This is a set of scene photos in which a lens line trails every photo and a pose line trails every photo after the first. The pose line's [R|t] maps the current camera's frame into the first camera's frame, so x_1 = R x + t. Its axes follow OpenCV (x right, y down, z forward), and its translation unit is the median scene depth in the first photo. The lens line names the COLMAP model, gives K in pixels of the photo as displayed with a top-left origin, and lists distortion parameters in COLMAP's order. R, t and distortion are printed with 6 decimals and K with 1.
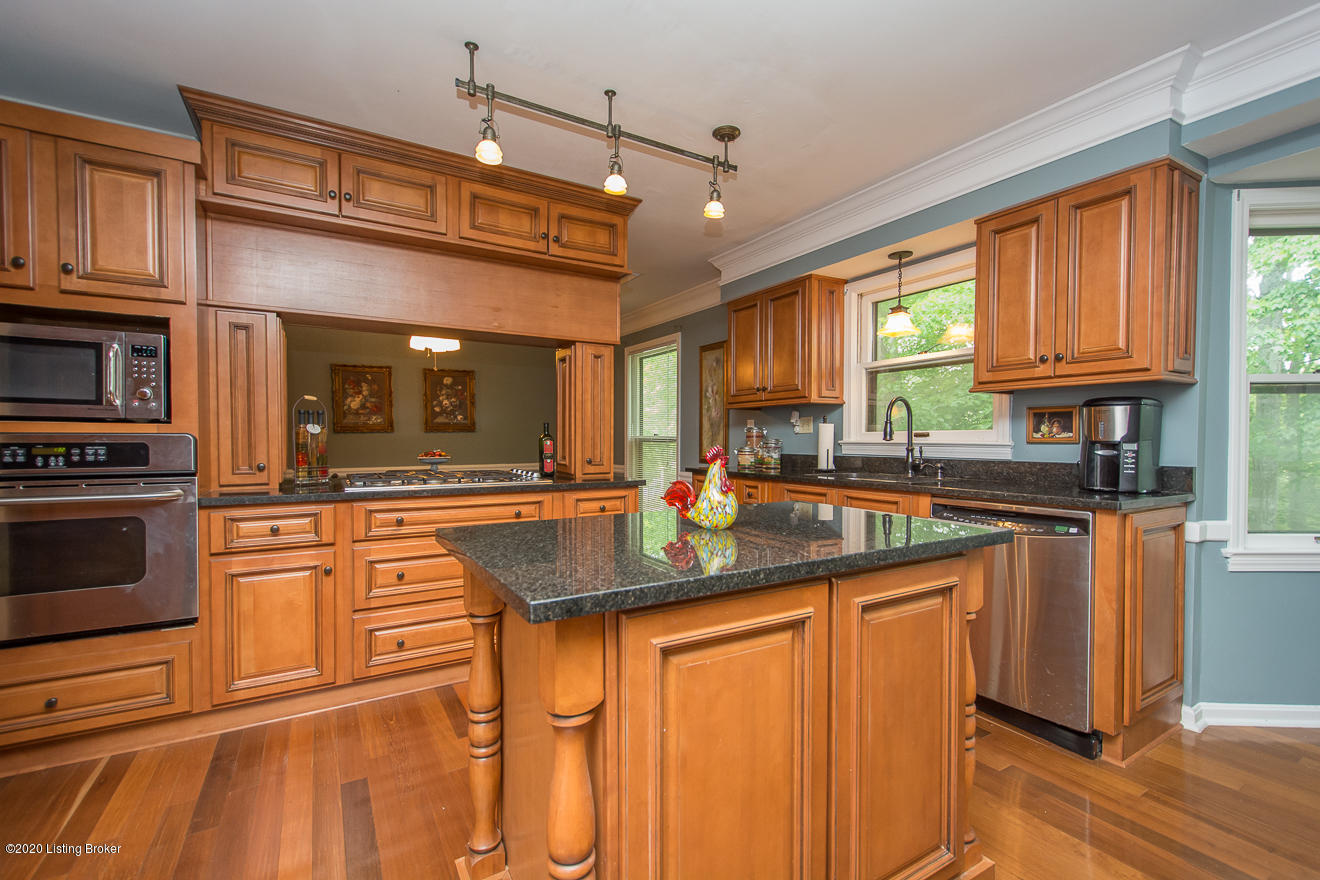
lens RADIAL K [[570.7, 0, 663.3], [0, 570.7, 452.0], [0, 0, 1]] dist [0.002092, 0.000142]
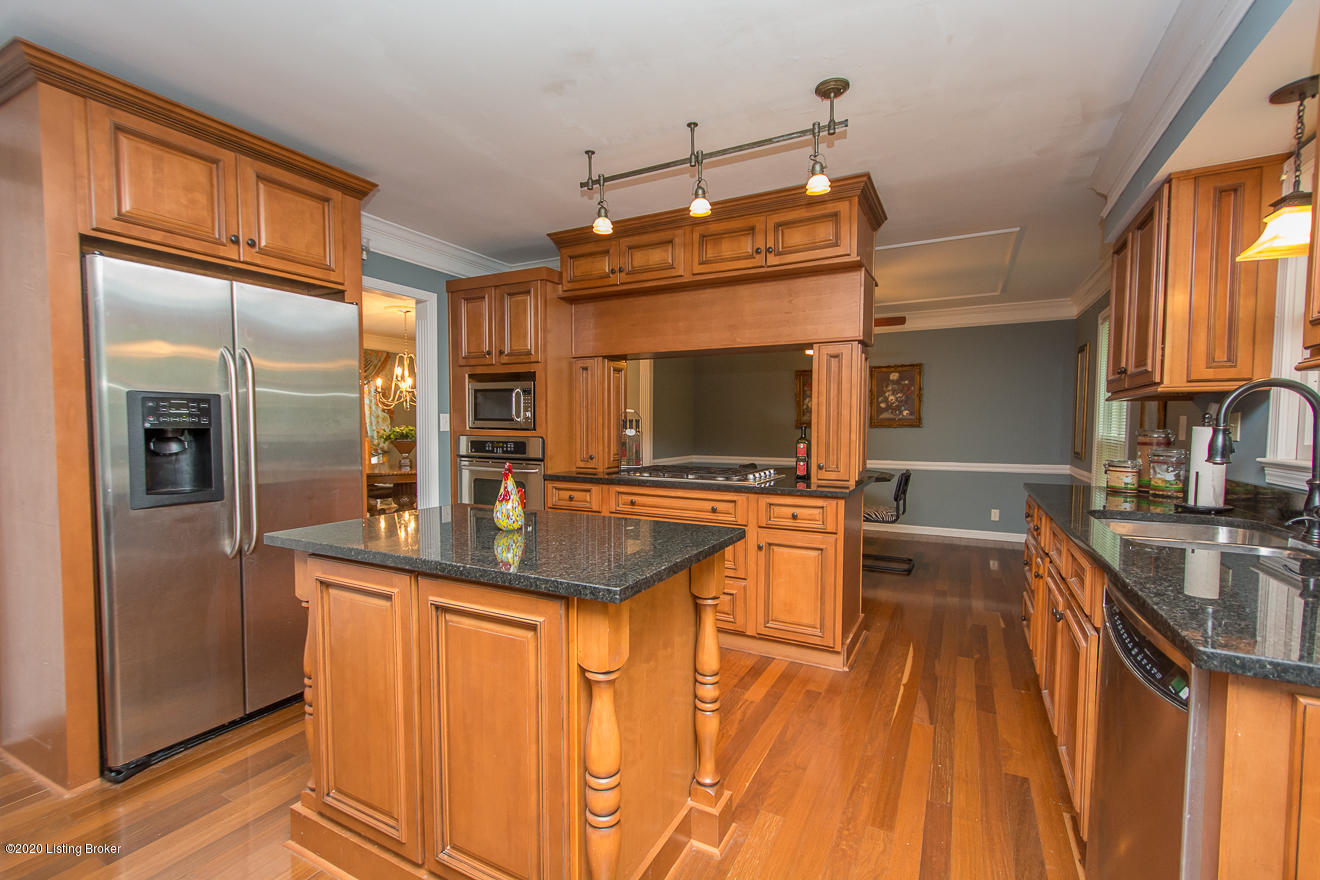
lens RADIAL K [[570.7, 0, 663.3], [0, 570.7, 452.0], [0, 0, 1]] dist [0.002092, 0.000142]
pose [[0.519013, 0.041847, -0.853741, 0.694398], [-0.023346, 0.999122, 0.034781, -0.044766], [0.854447, 0.001879, 0.519534, 0.339887]]
